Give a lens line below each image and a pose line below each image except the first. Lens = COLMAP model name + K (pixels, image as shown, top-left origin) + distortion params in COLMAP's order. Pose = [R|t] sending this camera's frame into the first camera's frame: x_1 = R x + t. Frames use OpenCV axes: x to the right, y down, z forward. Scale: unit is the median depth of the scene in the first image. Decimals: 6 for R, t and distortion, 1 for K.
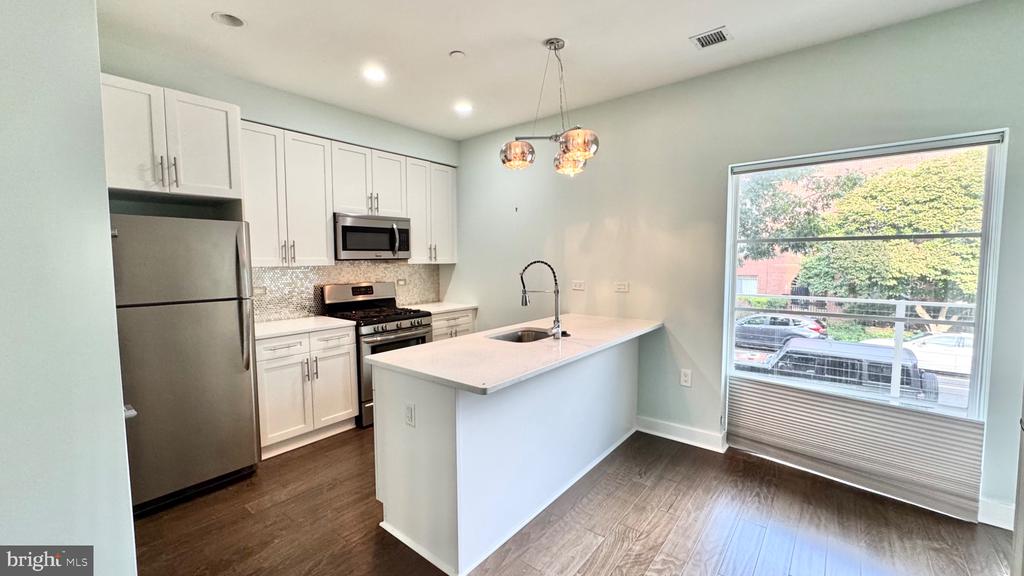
lens RADIAL K [[409.9, 0, 509.5], [0, 409.9, 288.0], [0, 0, 1]] dist [-0.003918, 0.000656]
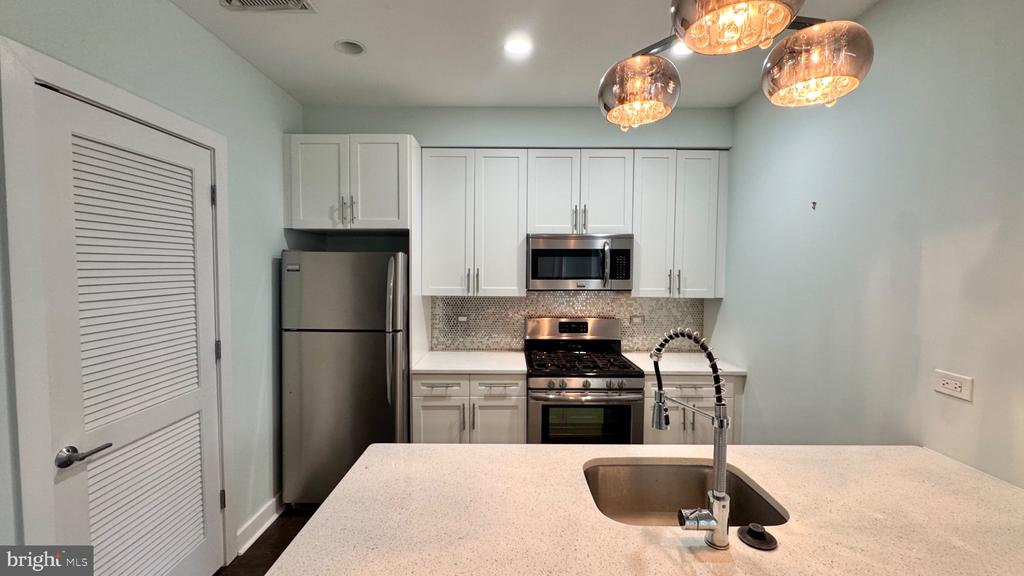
lens RADIAL K [[409.9, 0, 511.6], [0, 409.9, 287.3], [0, 0, 1]] dist [-0.003918, 0.000656]
pose [[0.632249, 0.044018, -0.773514, 0.211387], [-0.066800, 0.997764, 0.002179, -0.075788], [0.771880, 0.050293, 0.633776, 0.453037]]
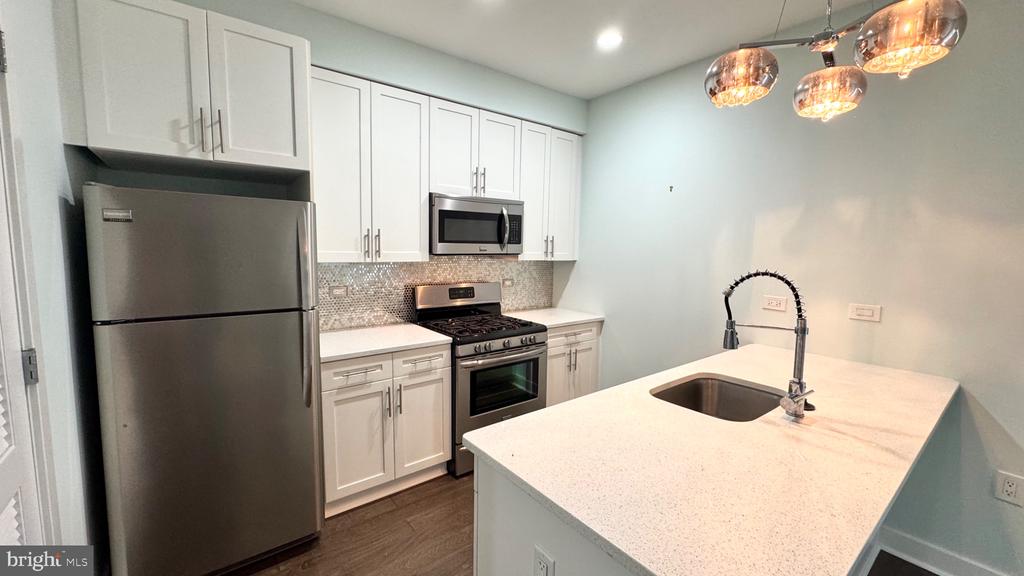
lens RADIAL K [[409.9, 0, 510.9], [0, 409.9, 286.5], [0, 0, 1]] dist [-0.003918, 0.000656]
pose [[0.974961, 0.044121, -0.217956, -0.107918], [-0.038973, 0.998852, 0.027864, -0.036632], [0.218935, -0.018672, 0.975561, 0.286633]]
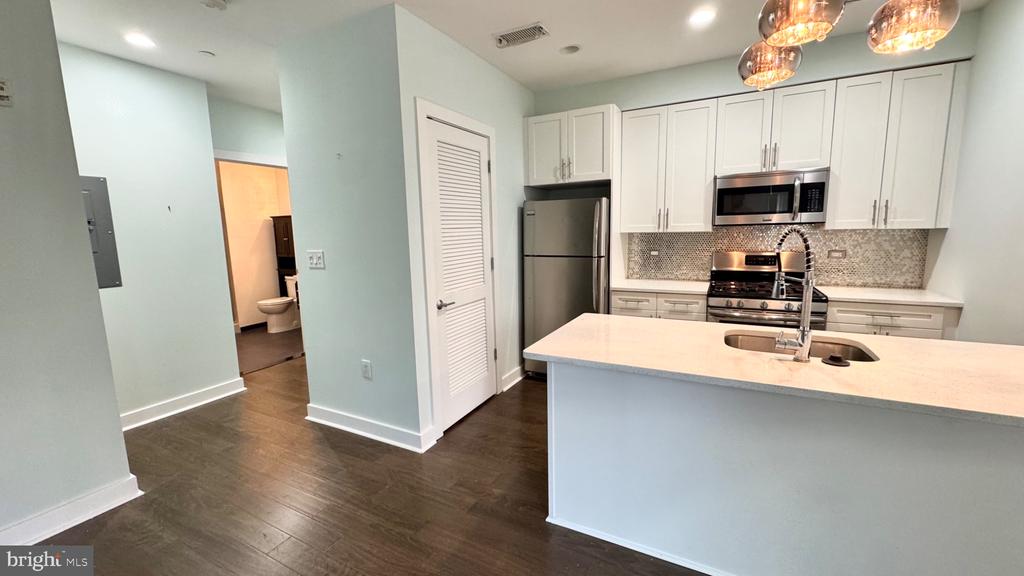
lens RADIAL K [[409.9, 0, 510.5], [0, 409.9, 285.6], [0, 0, 1]] dist [-0.003918, 0.000656]
pose [[0.196578, 0.134978, -0.971153, 0.448728], [-0.050578, 0.990556, 0.127437, -0.028037], [0.979183, 0.024067, 0.201549, 0.351071]]
